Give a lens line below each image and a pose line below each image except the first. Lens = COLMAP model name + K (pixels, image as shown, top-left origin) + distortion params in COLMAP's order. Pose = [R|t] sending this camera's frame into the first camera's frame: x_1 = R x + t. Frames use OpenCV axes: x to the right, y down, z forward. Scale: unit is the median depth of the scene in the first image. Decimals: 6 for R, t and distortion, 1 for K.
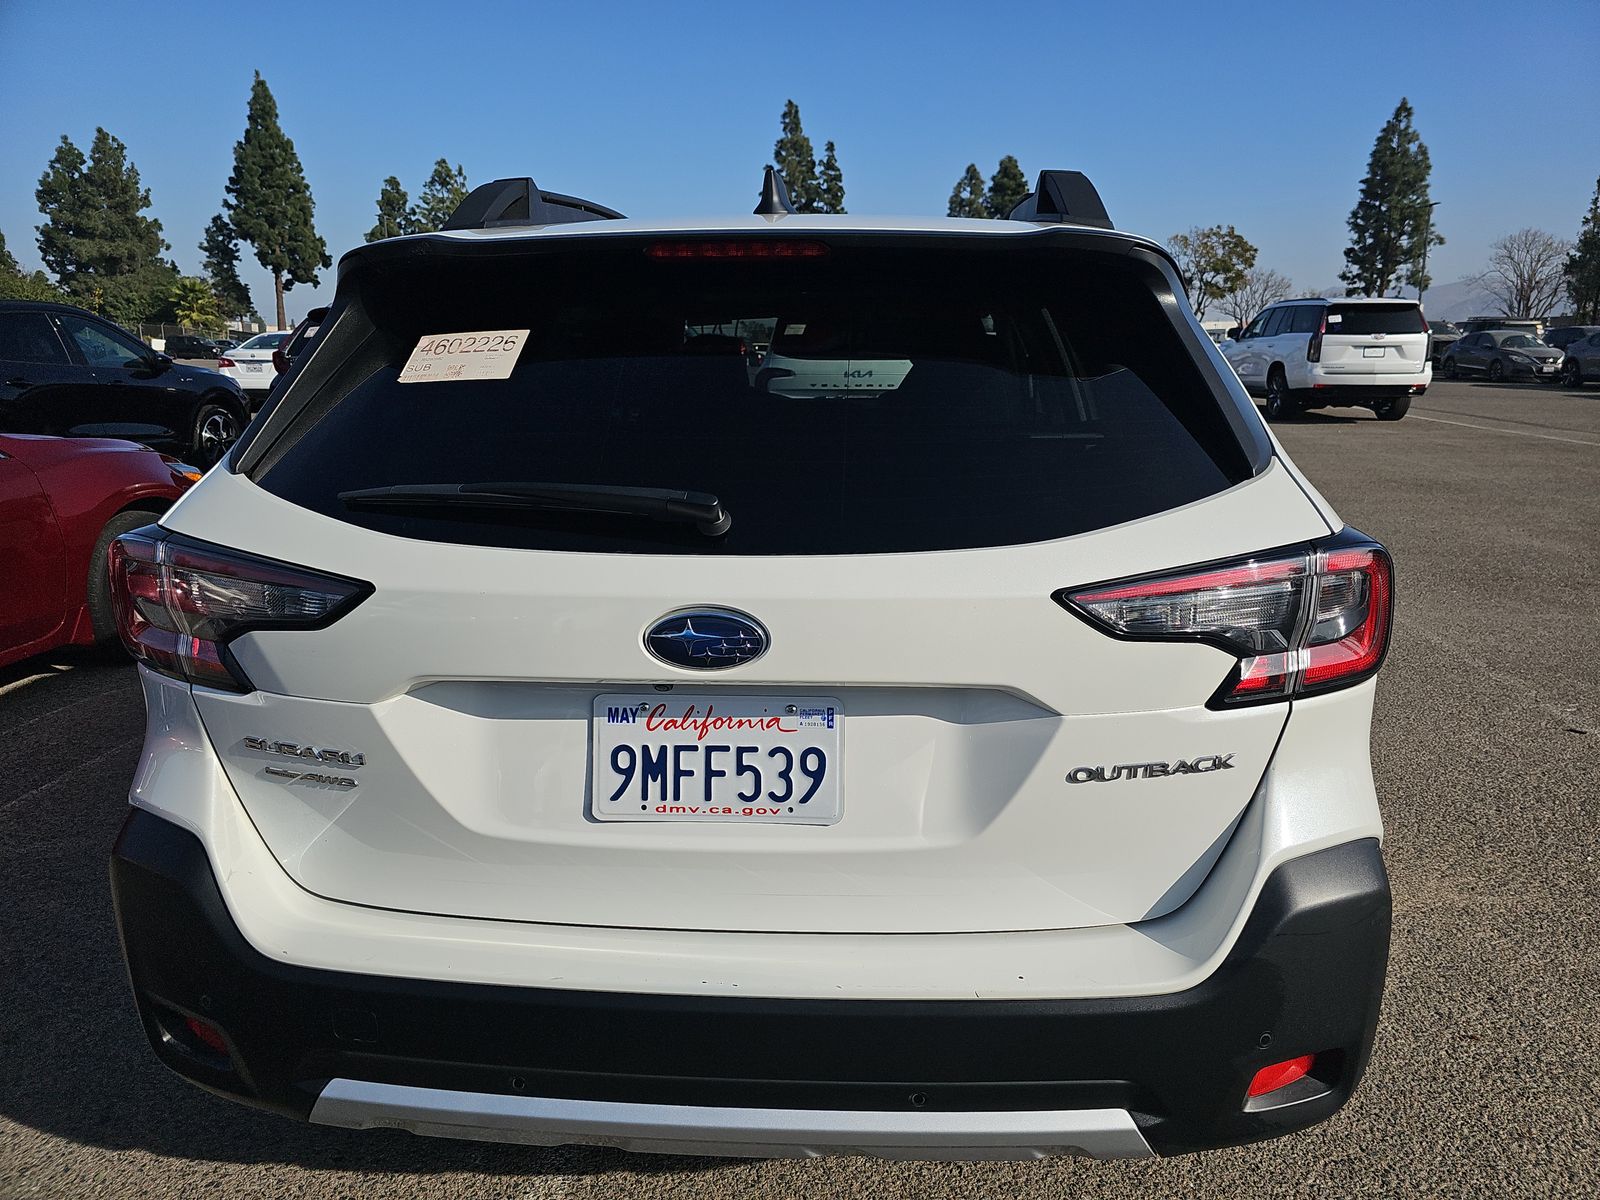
lens RADIAL K [[1062.8, 0, 817.2], [0, 1062.8, 590.0], [0, 0, 1]] dist [0.045233, -0.045631]
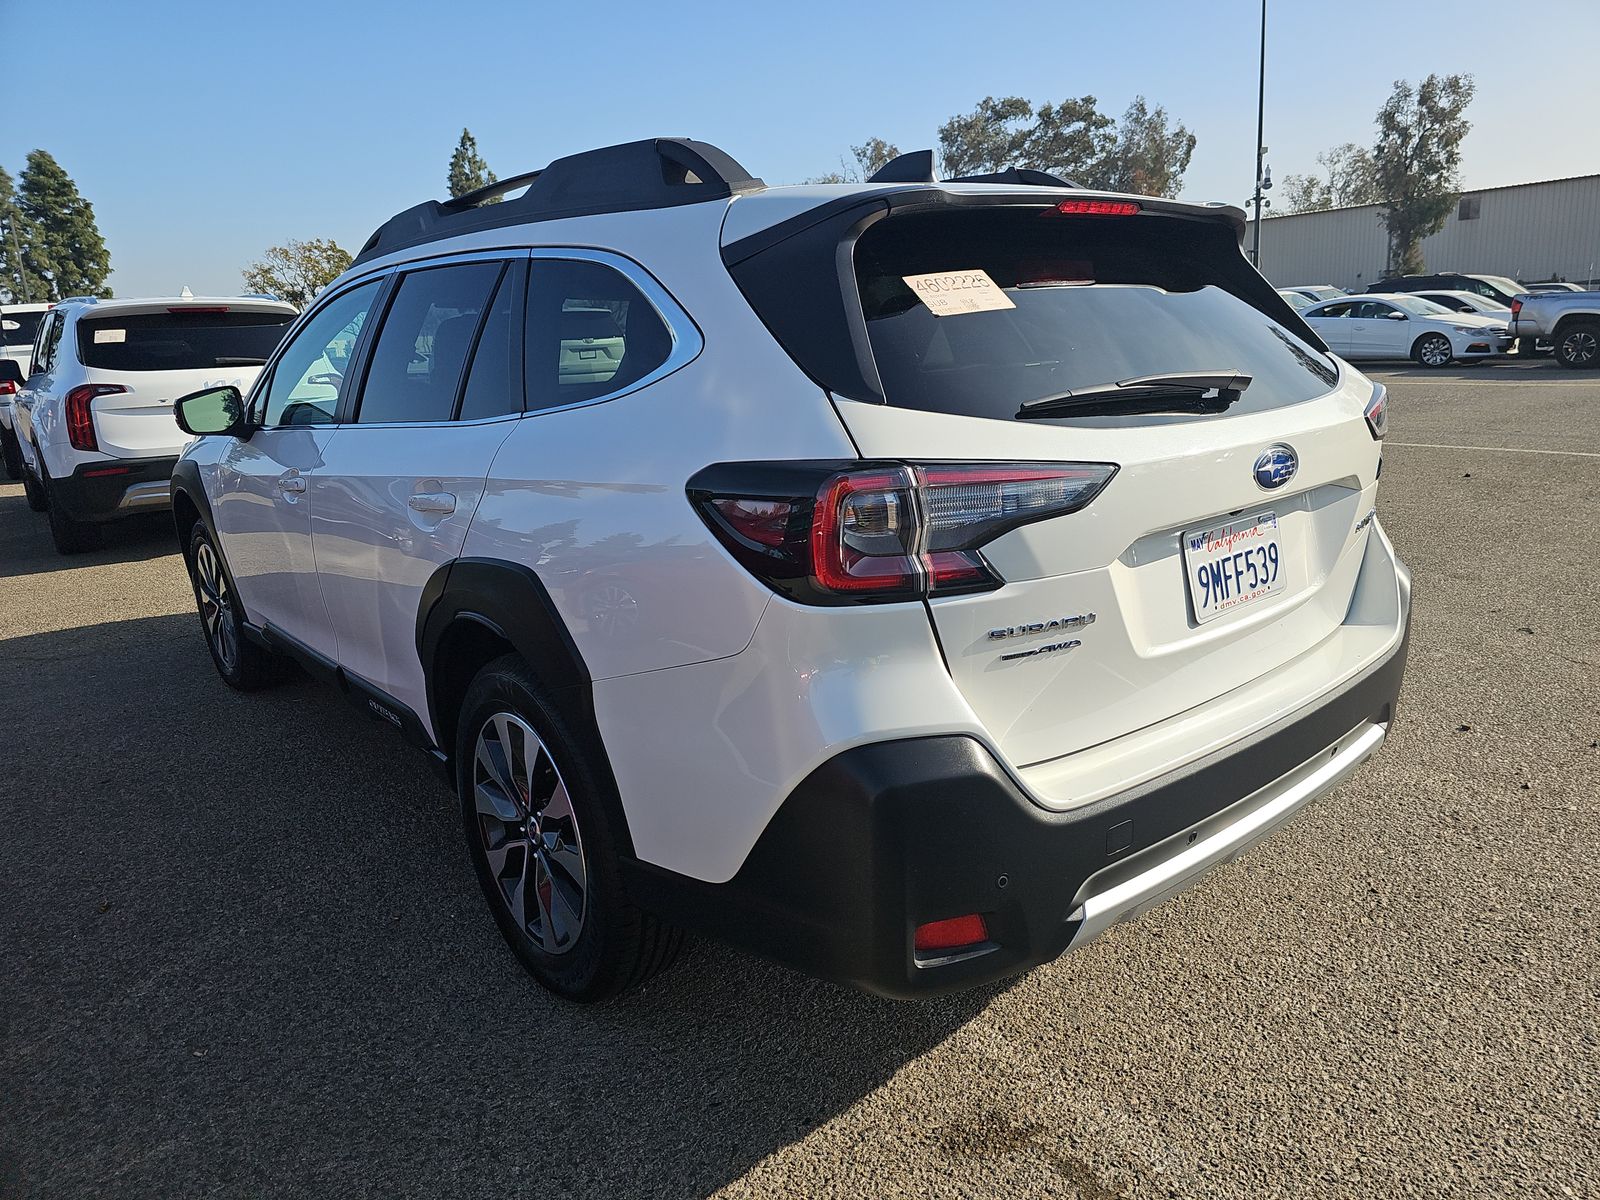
lens RADIAL K [[1097.3, 0, 792.0], [0, 1097.3, 594.2], [0, 0, 1]] dist [0.030487, -0.056458]
pose [[0.705732, -0.185262, 0.683828, -0.124714], [0.198760, 0.978216, 0.059891, -0.000687], [-0.680027, 0.093651, 0.727182, 0.027212]]
